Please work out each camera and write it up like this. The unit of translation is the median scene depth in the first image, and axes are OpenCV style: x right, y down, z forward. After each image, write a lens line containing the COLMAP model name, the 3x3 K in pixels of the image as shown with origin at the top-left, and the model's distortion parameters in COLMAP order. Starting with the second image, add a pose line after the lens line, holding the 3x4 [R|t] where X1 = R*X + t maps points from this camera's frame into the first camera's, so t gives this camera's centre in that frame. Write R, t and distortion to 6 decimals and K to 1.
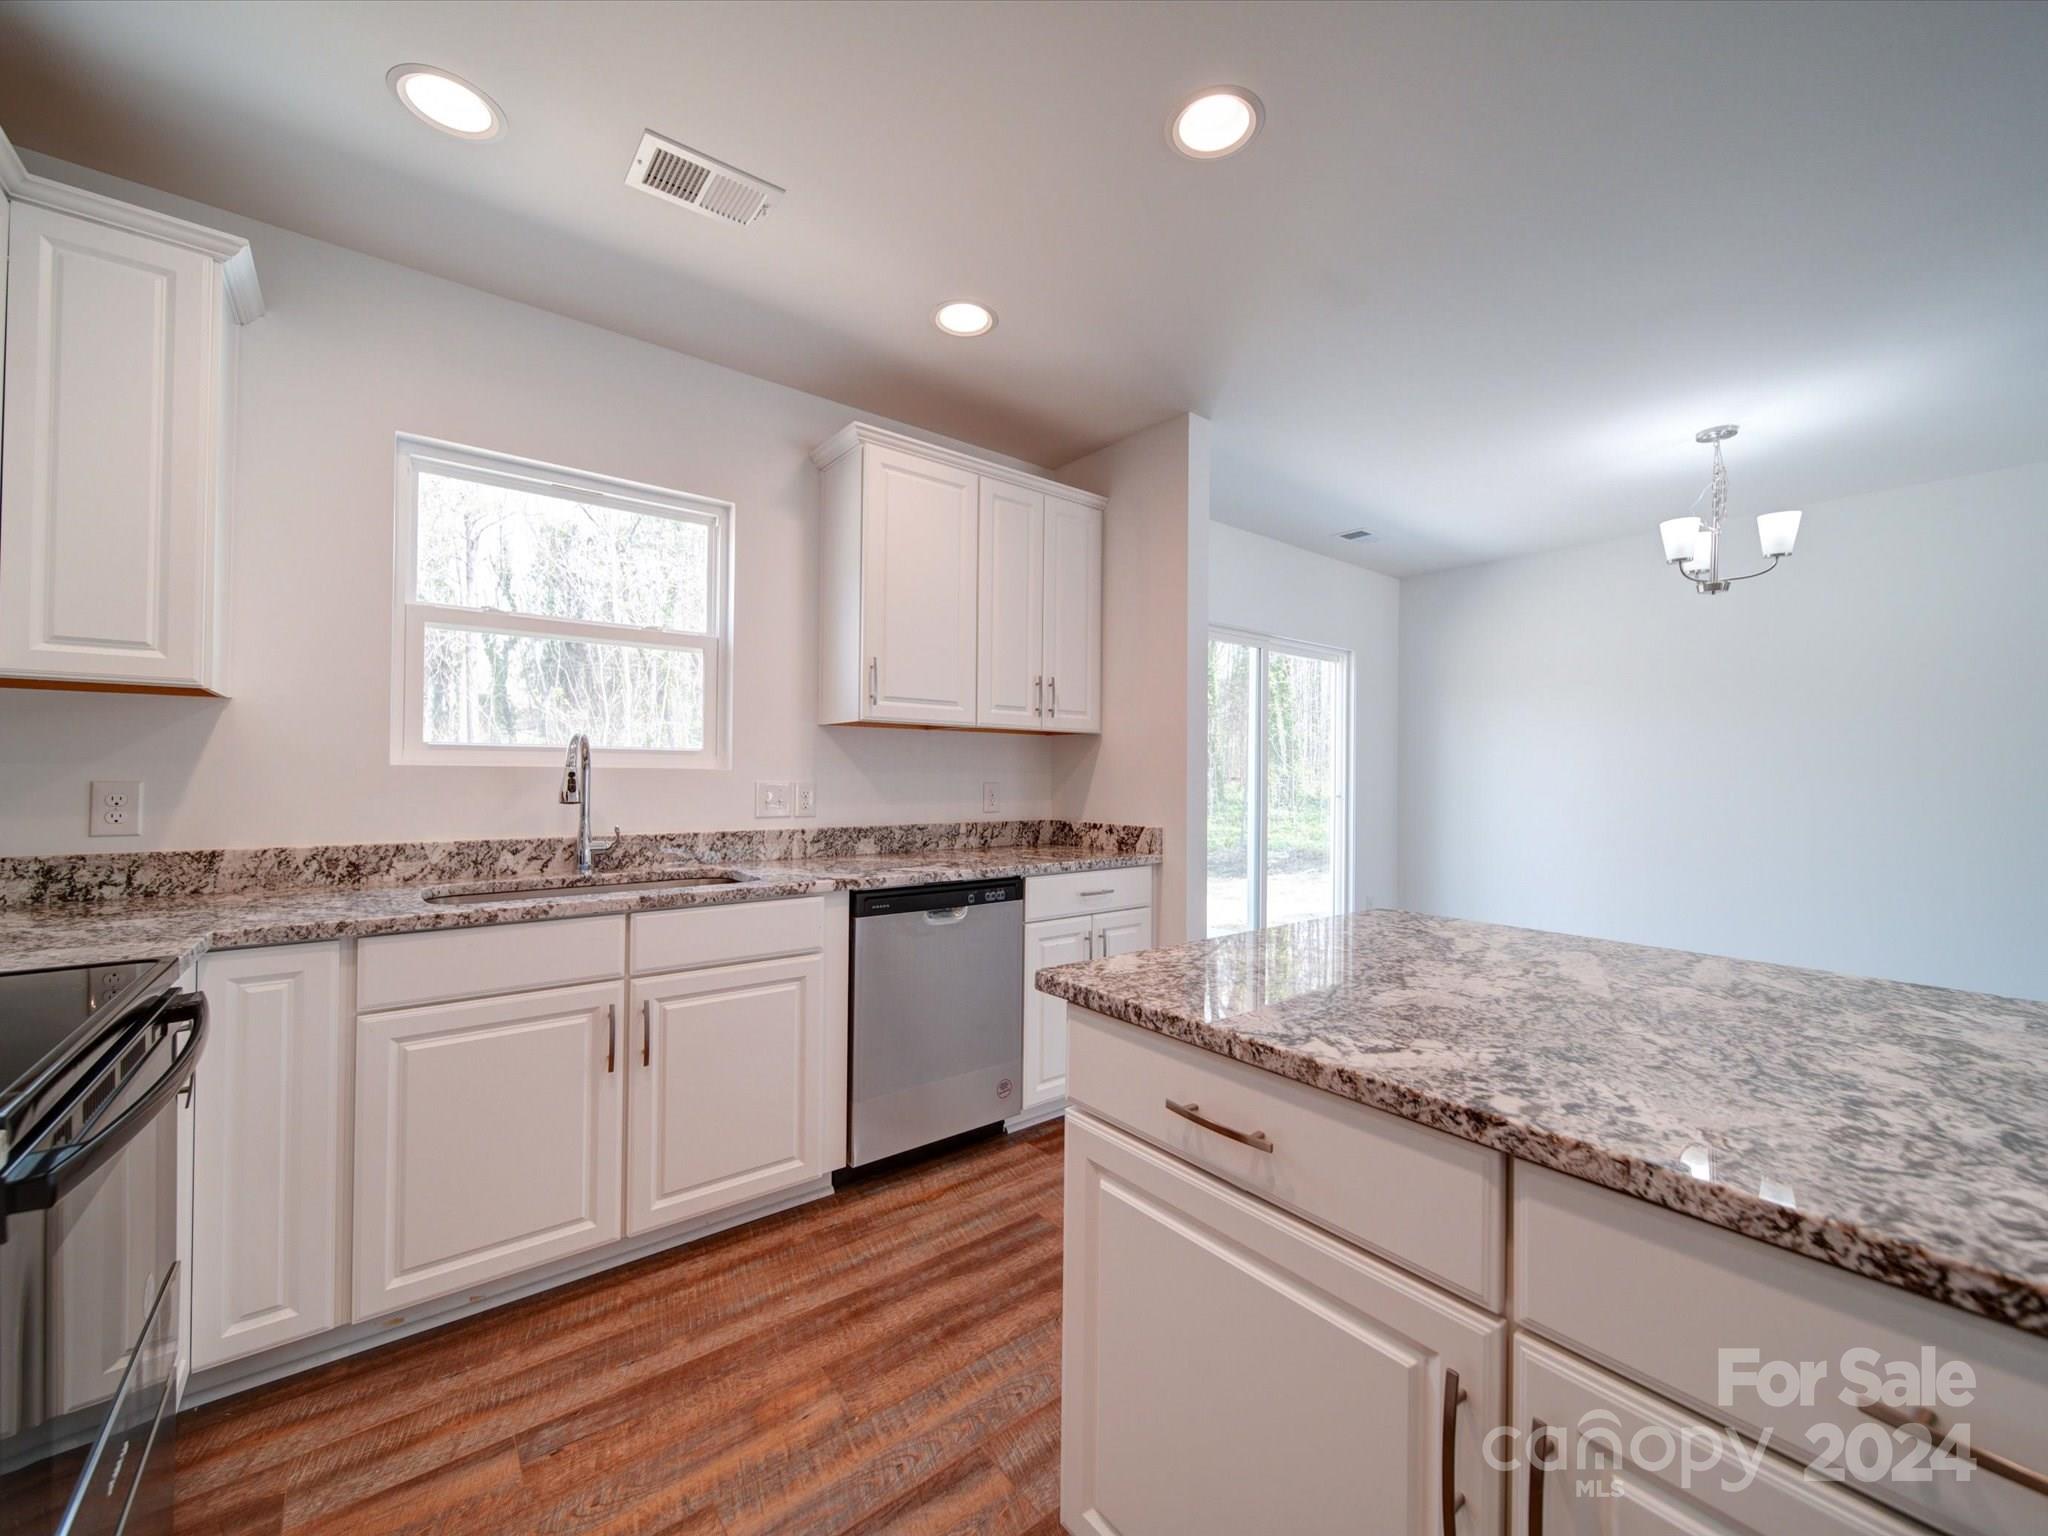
lens RADIAL K [[813.1, 0, 1032.8], [0, 813.1, 766.2], [0, 0, 1]] dist [-0.001123, -0.000854]
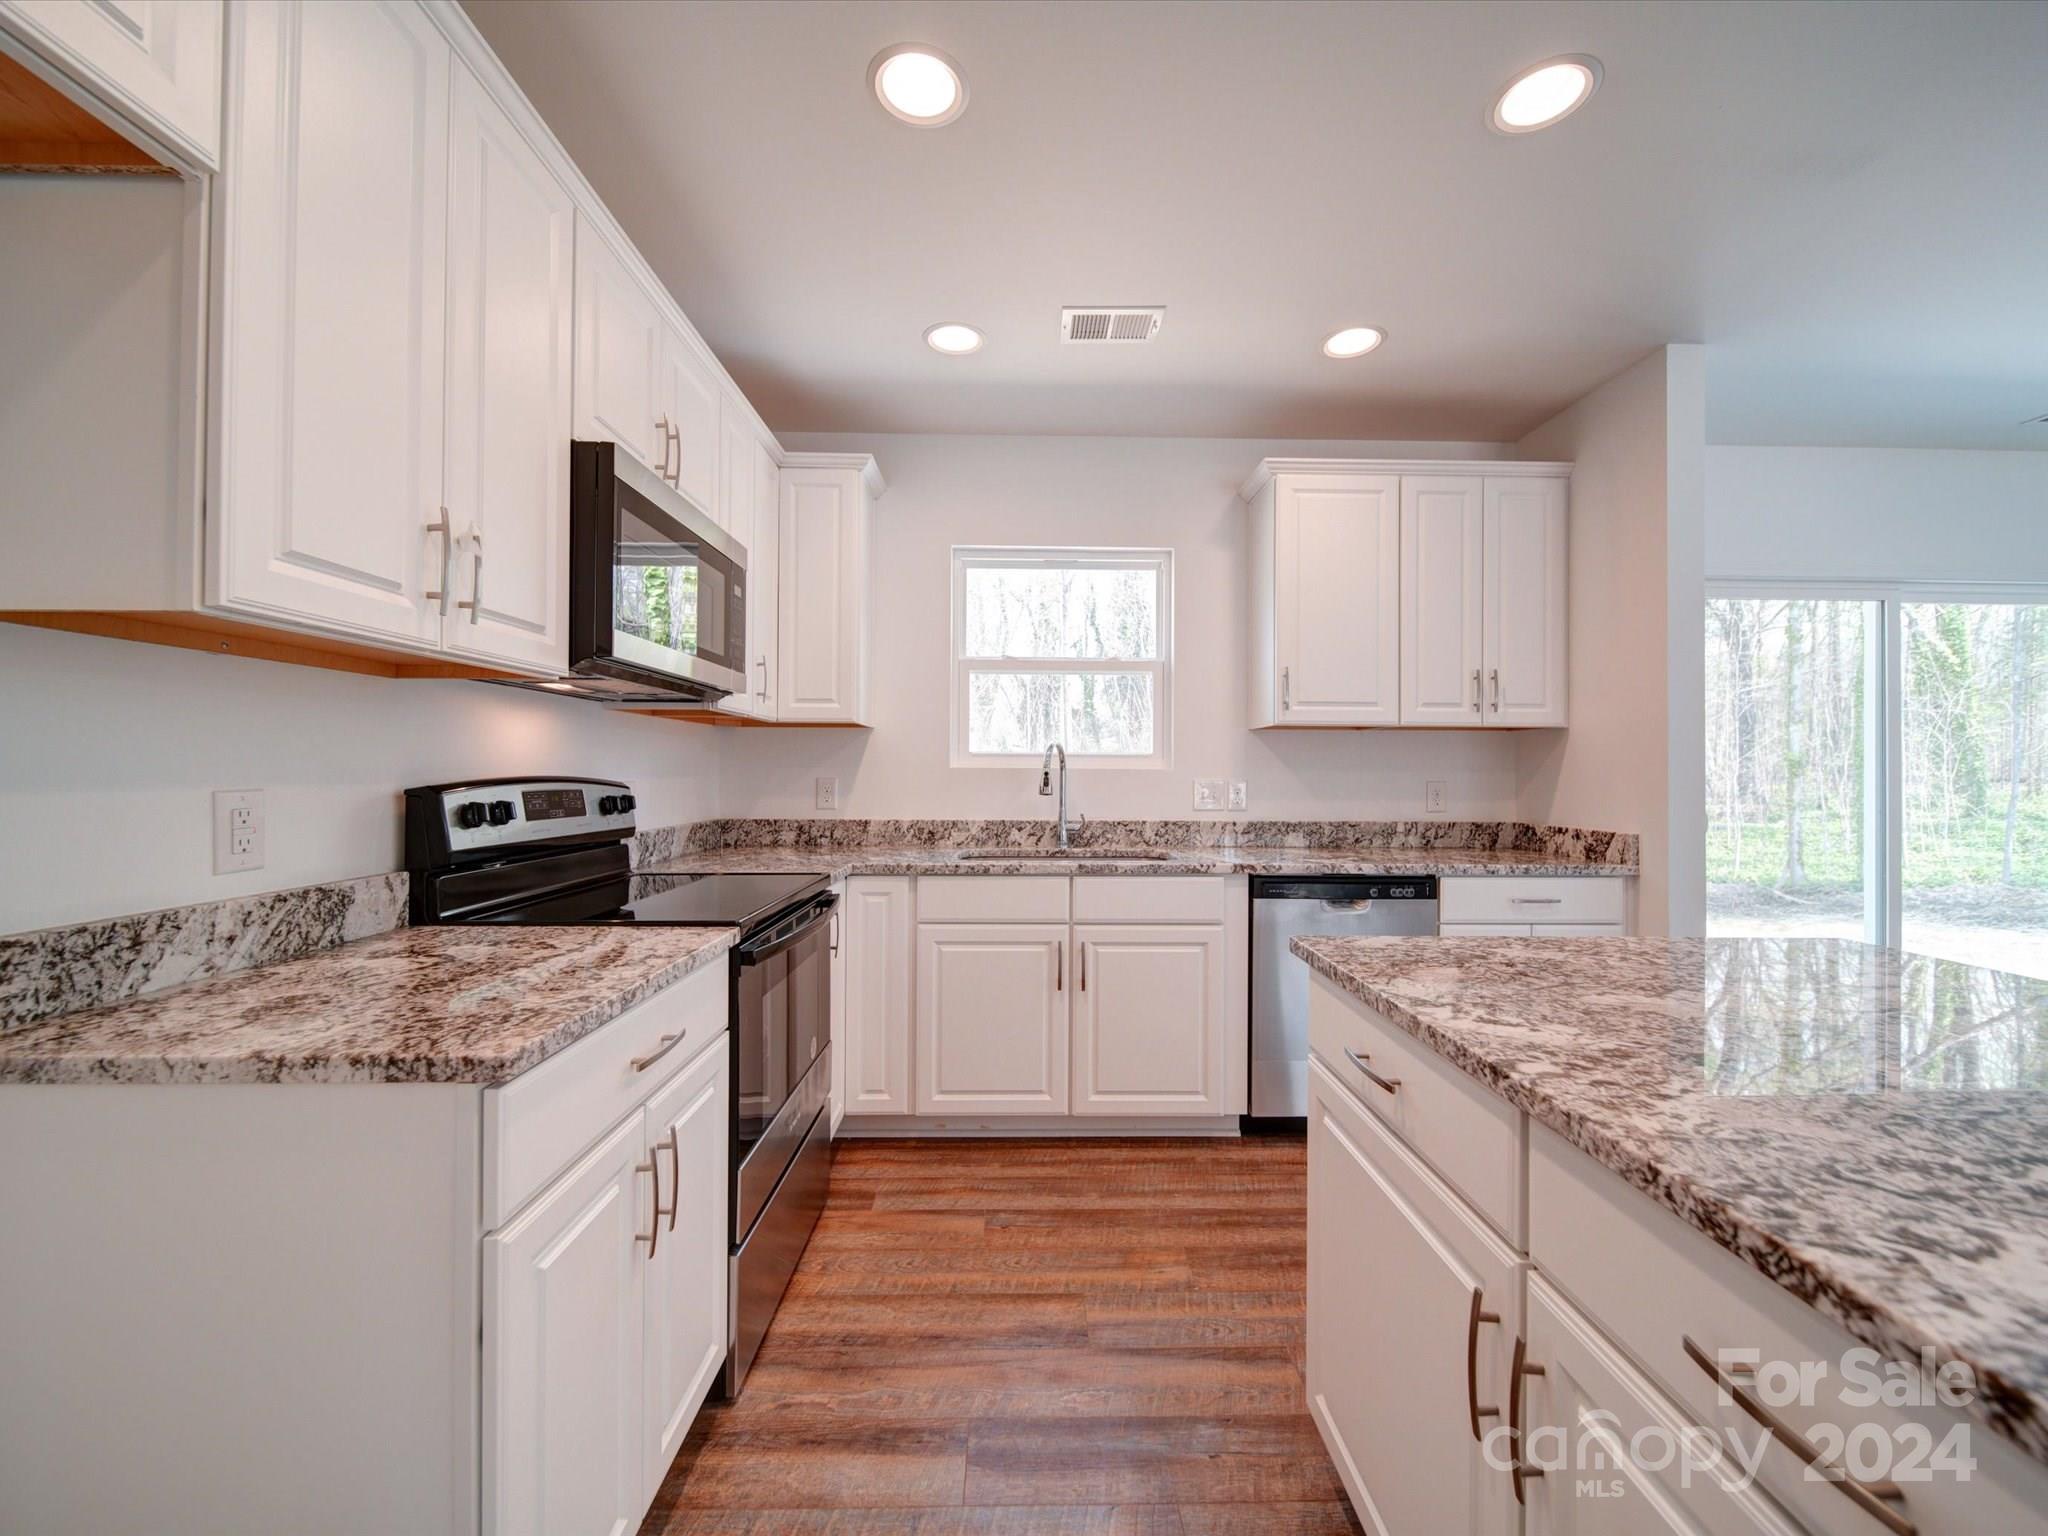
lens RADIAL K [[813.1, 0, 1034.3], [0, 813.1, 766.5], [0, 0, 1]] dist [-0.001123, -0.000854]
pose [[0.792909, -0.007839, -0.609290, 0.235901], [0.007772, 0.999966, -0.002751, 0.001578], [0.609291, -0.002554, 0.792943, -0.094560]]
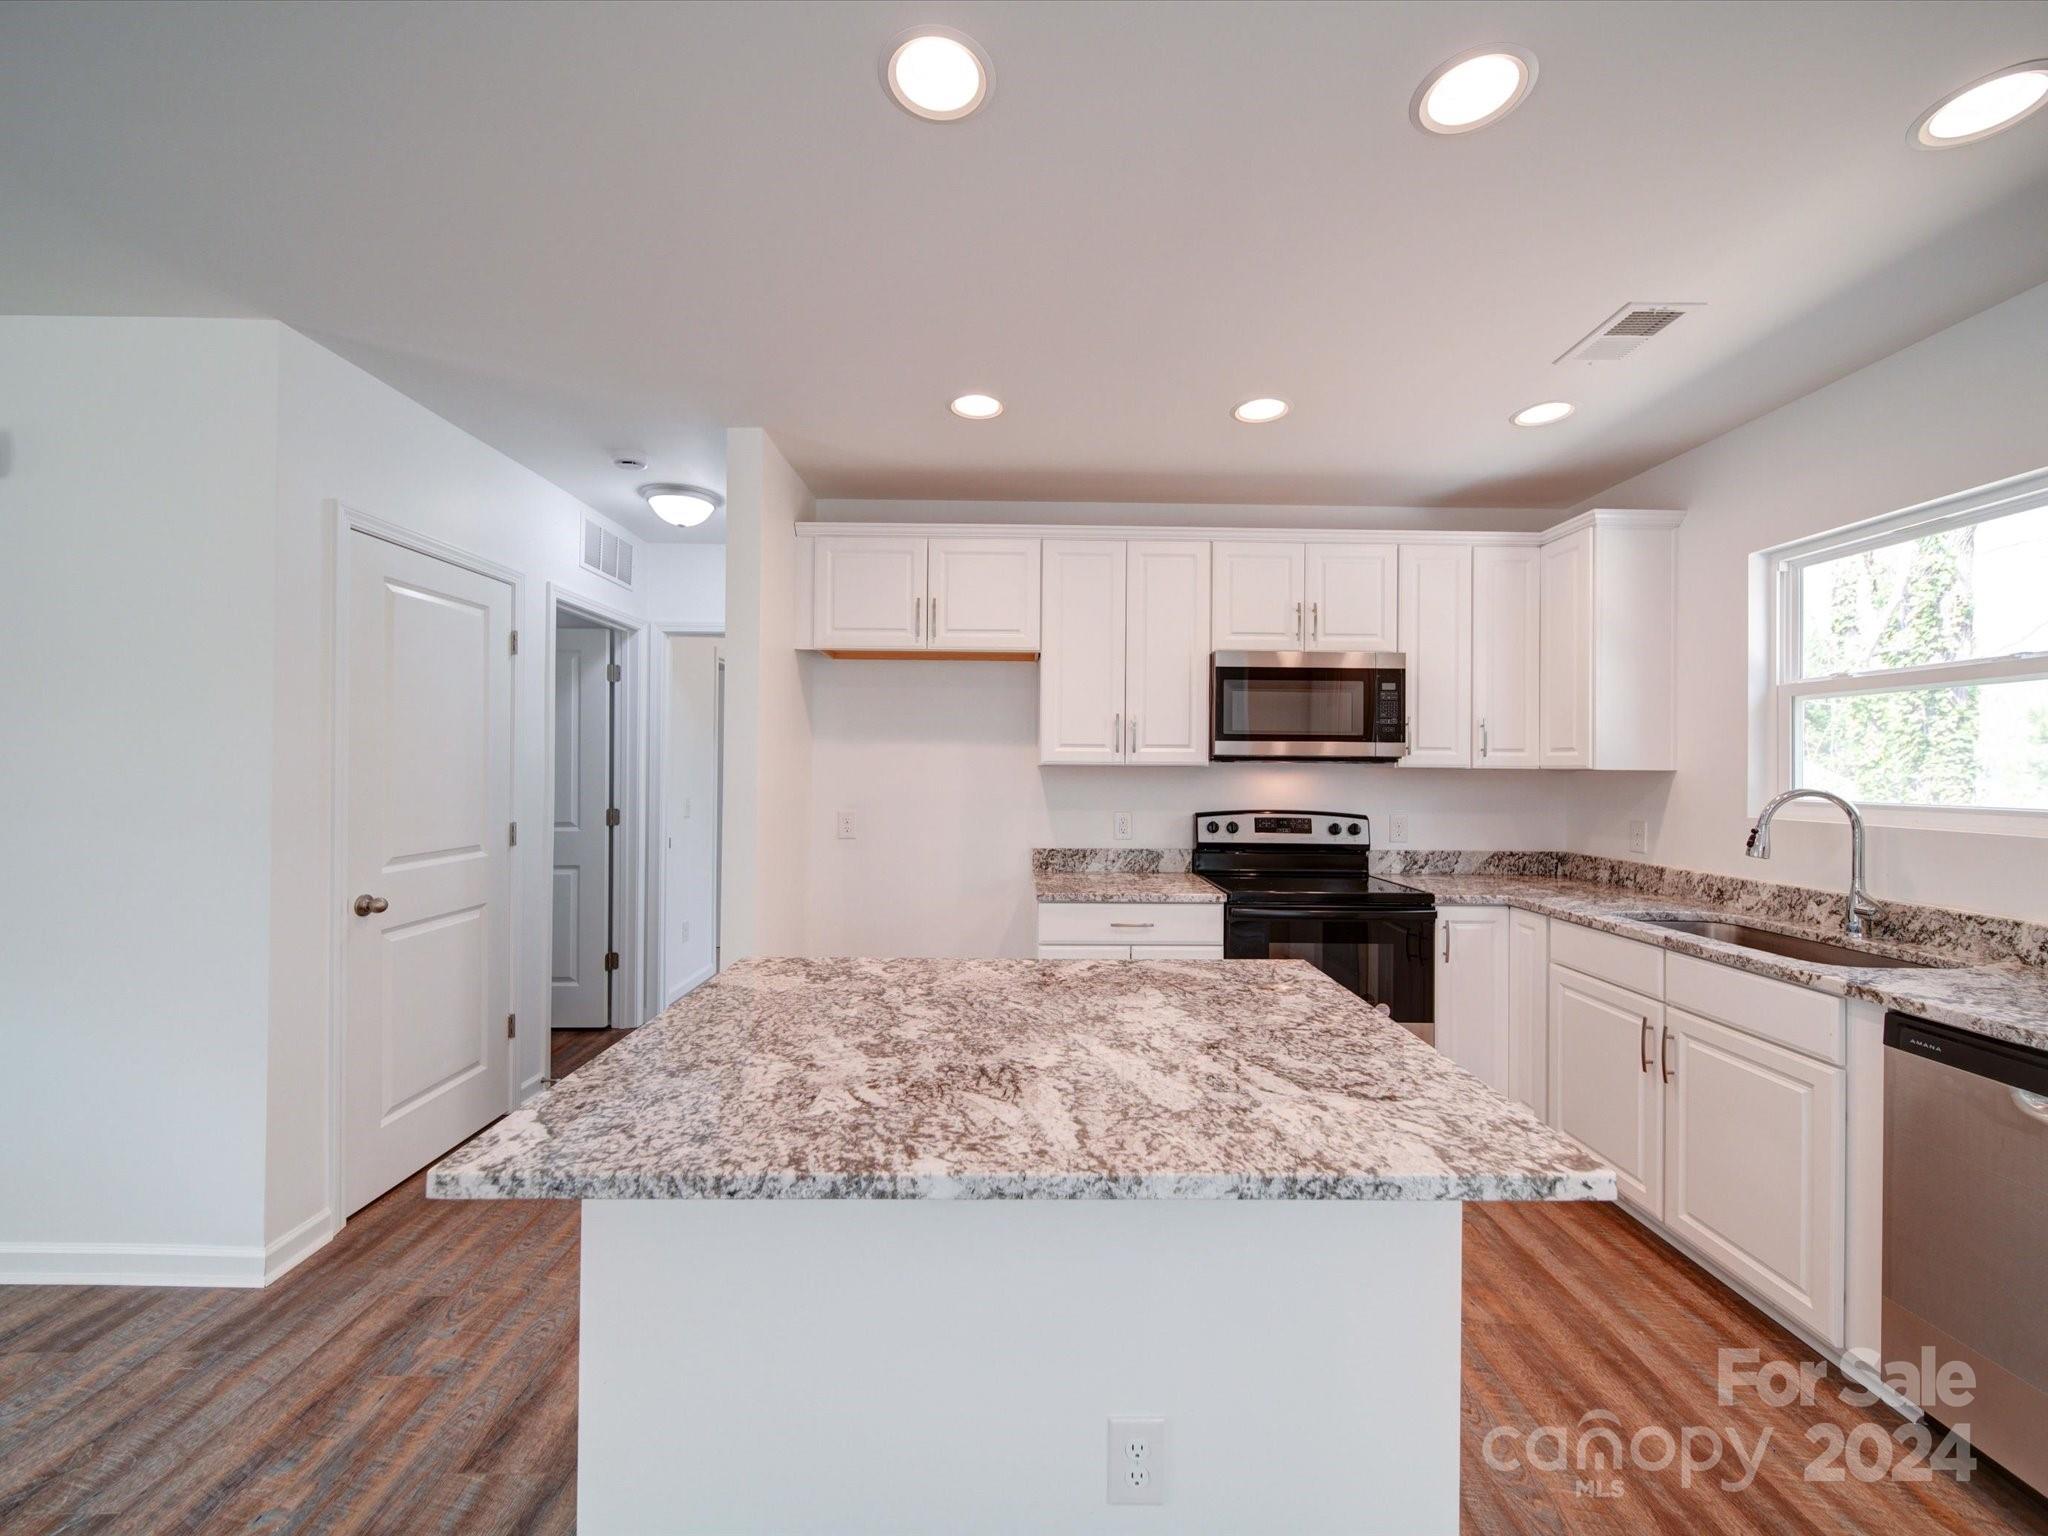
lens RADIAL K [[813.1, 0, 1031.2], [0, 813.1, 765.1], [0, 0, 1]] dist [-0.001123, -0.000854]
pose [[-0.613032, -0.019029, -0.789829, 0.846358], [-0.007158, 0.999803, -0.018532, -0.048566], [0.790026, -0.005707, -0.613047, 0.838268]]
